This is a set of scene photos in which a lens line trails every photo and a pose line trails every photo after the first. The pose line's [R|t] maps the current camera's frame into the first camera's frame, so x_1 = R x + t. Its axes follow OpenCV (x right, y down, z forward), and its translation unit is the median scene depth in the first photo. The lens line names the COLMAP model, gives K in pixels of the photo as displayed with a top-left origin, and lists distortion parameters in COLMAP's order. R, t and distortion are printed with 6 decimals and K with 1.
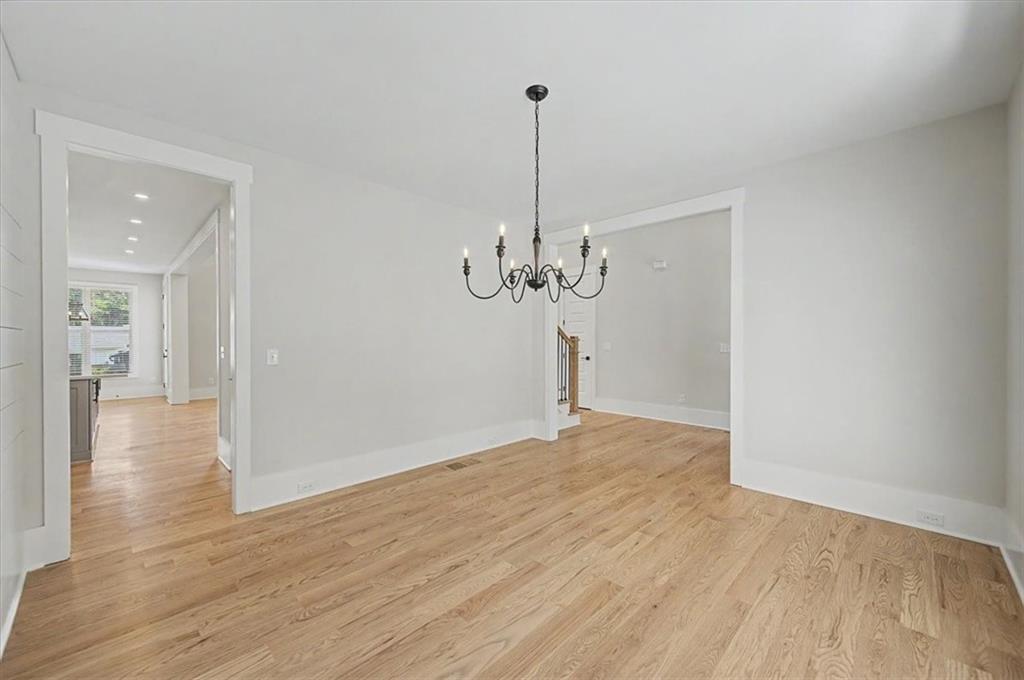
lens RADIAL K [[402.4, 0, 515.5], [0, 402.4, 335.4], [0, 0, 1]] dist [0.006798, -0.000156]
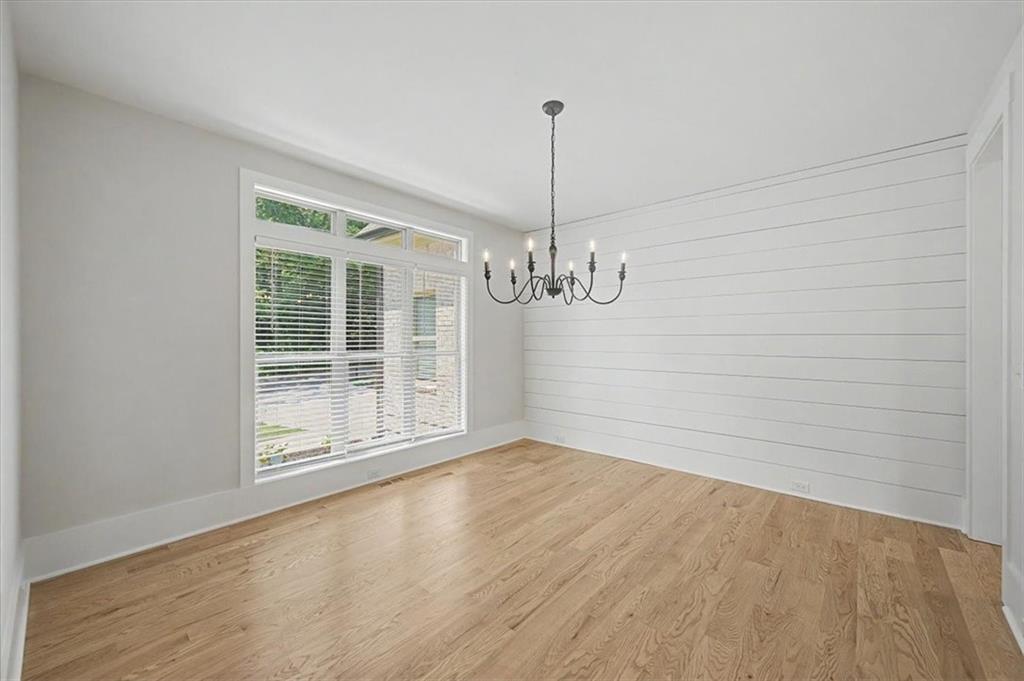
lens RADIAL K [[402.4, 0, 515.5], [0, 402.4, 335.9], [0, 0, 1]] dist [0.006798, -0.000156]
pose [[-0.997934, 0.000715, -0.064241, 0.217412], [0.001397, 0.999943, -0.010569, 0.001790], [0.064229, -0.010637, -0.997878, 2.032754]]
